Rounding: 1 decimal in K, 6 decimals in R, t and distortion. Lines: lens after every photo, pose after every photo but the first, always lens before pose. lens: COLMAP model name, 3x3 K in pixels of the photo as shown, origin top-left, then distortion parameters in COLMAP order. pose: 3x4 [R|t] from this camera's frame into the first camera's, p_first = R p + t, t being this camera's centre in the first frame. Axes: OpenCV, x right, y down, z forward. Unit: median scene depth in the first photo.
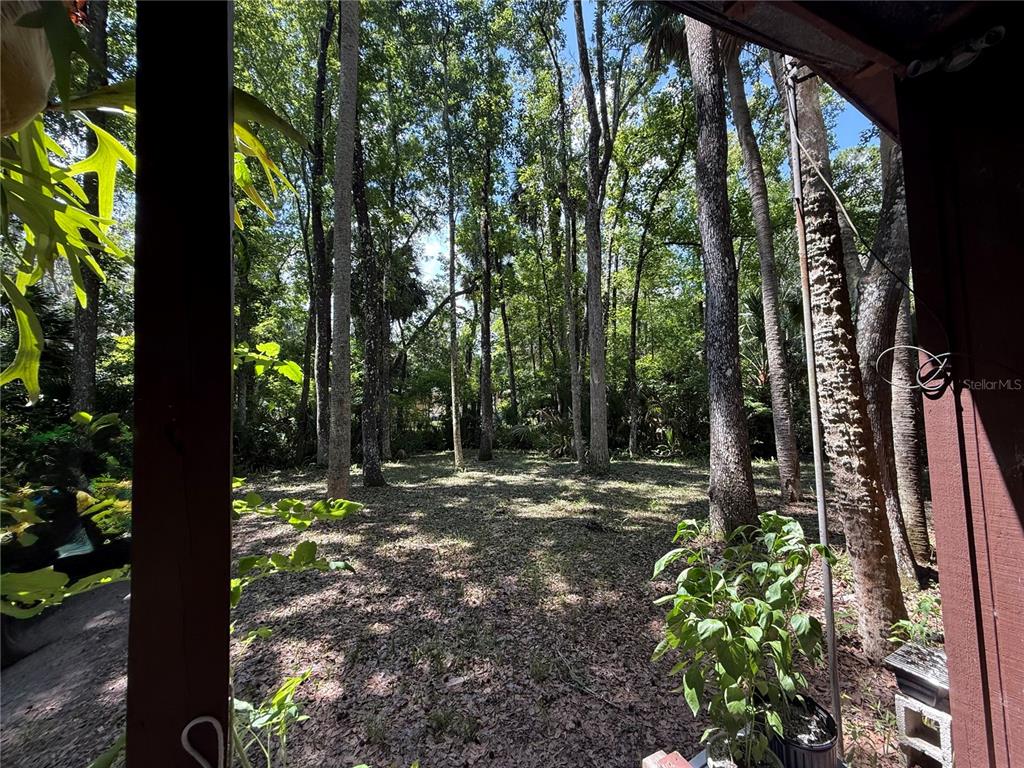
lens RADIAL K [[409.1, 0, 511.0], [0, 409.1, 384.0], [0, 0, 1]] dist [0.002004, 0.000413]
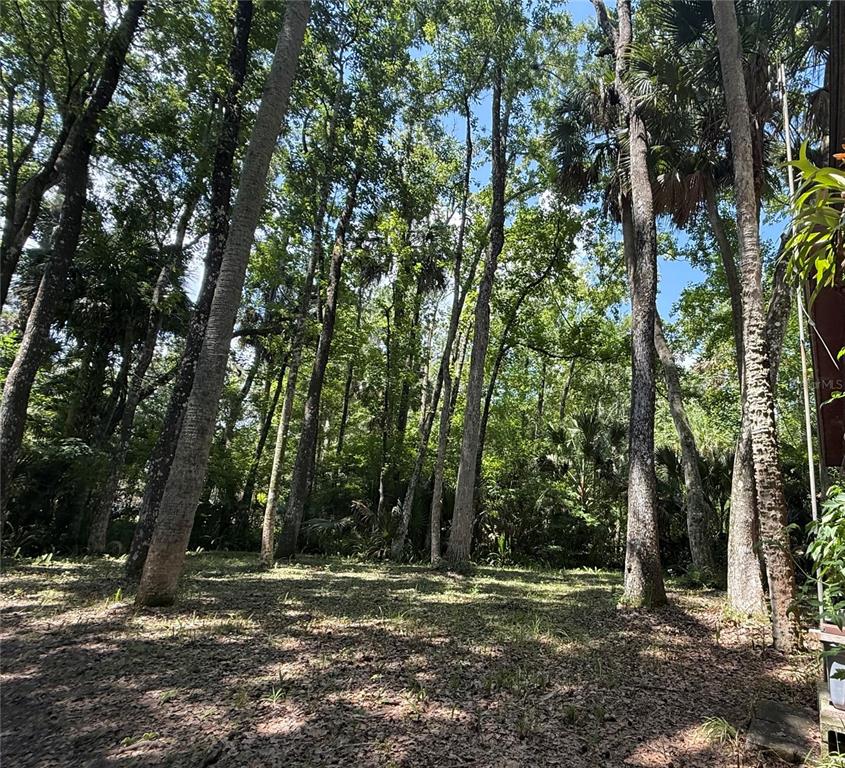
lens RADIAL K [[493.2, 0, 558.0], [0, 493.2, 418.9], [0, 0, 1]] dist [0.005729, 0.000127]
pose [[0.823103, 0.194337, 0.533605, -0.832351], [-0.107760, 0.976001, -0.189232, 0.263962], [-0.557574, 0.098256, 0.824291, -0.085037]]
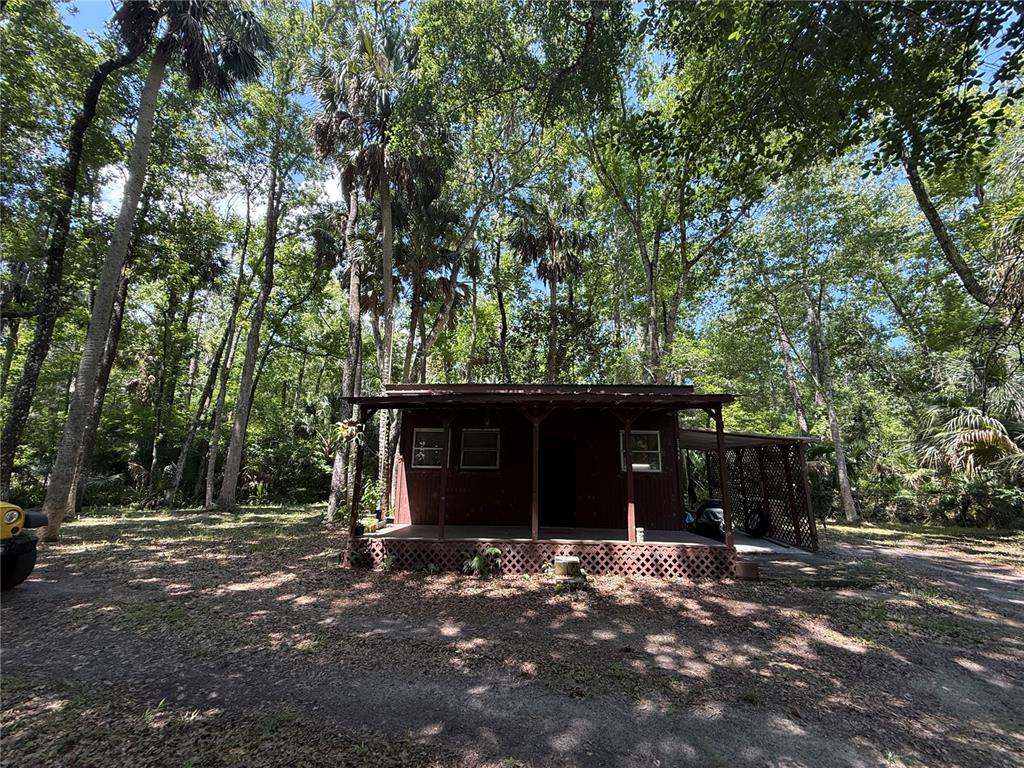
lens RADIAL K [[409.1, 0, 513.1], [0, 409.1, 382.4], [0, 0, 1]] dist [0.002004, 0.000413]
pose [[0.513839, 0.213878, 0.830798, -1.881322], [-0.080323, 0.976164, -0.201621, -0.025231], [-0.854118, 0.036869, 0.518771, -2.003126]]
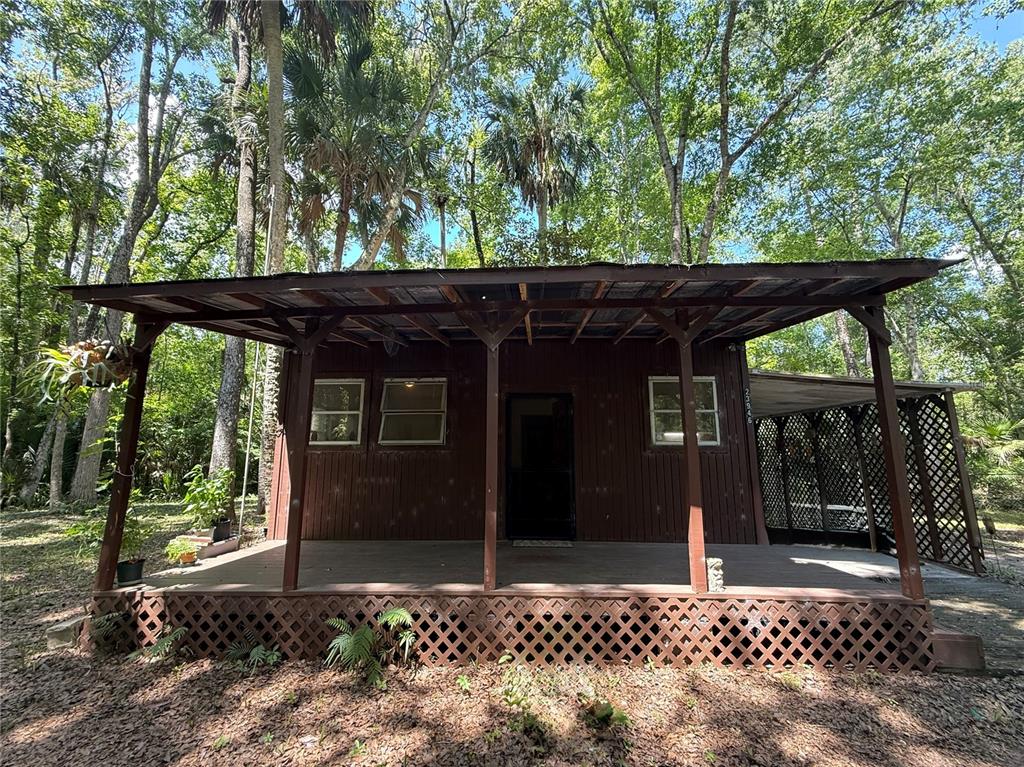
lens RADIAL K [[433.4, 0, 511.6], [0, 433.4, 380.7], [0, 0, 1]] dist [0.001565, 0.000387]
pose [[0.505931, 0.169602, 0.845736, -0.689969], [-0.064845, 0.985183, -0.158775, 0.008100], [-0.860133, 0.025487, 0.509433, -1.501748]]
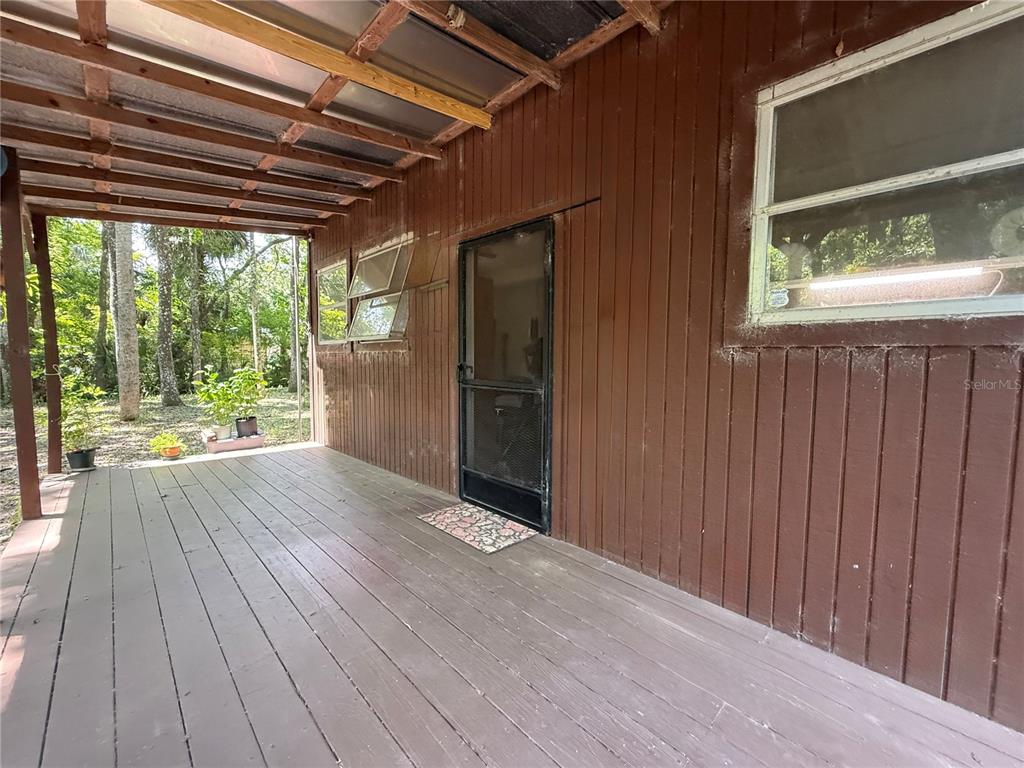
lens RADIAL K [[409.1, 0, 507.7], [0, 409.1, 382.8], [0, 0, 1]] dist [0.002004, 0.000413]
pose [[0.955887, 0.007609, 0.293635, 0.879110], [-0.043695, 0.992225, 0.116532, -0.031411], [-0.290466, -0.124221, 0.948788, -1.503313]]
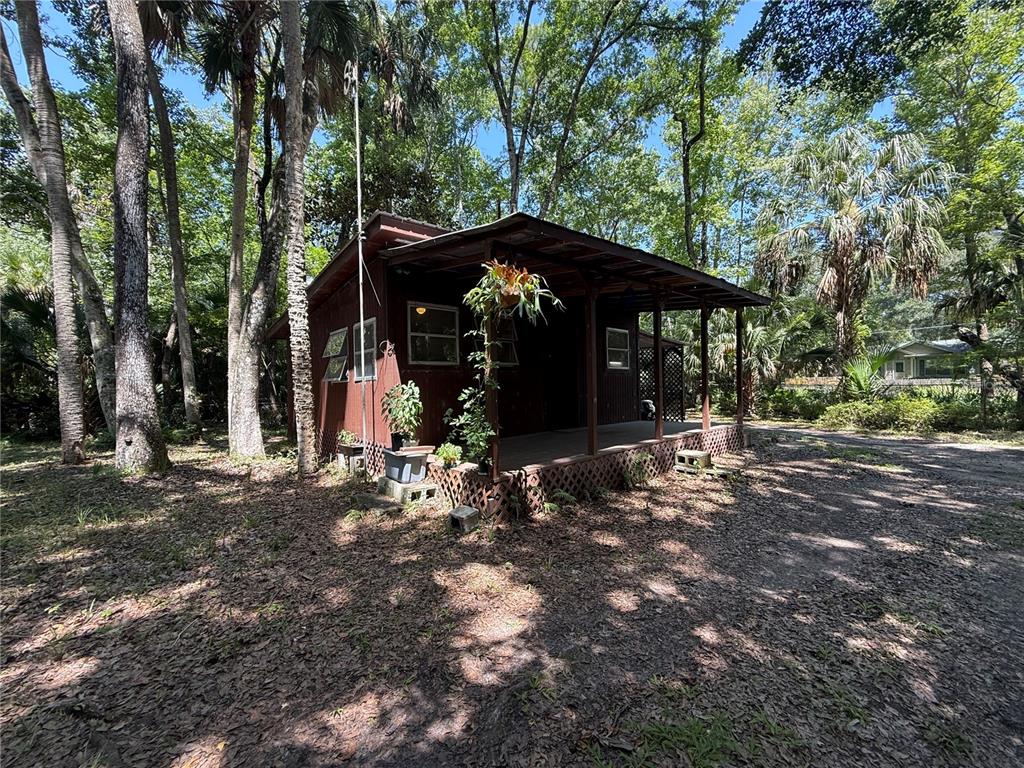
lens RADIAL K [[409.1, 0, 511.1], [0, 409.1, 380.9], [0, 0, 1]] dist [0.002004, 0.000413]
pose [[-0.231367, 0.034995, 0.972237, -1.513574], [-0.038298, 0.998251, -0.045046, 0.205672], [-0.972113, -0.047656, -0.229622, 0.418472]]
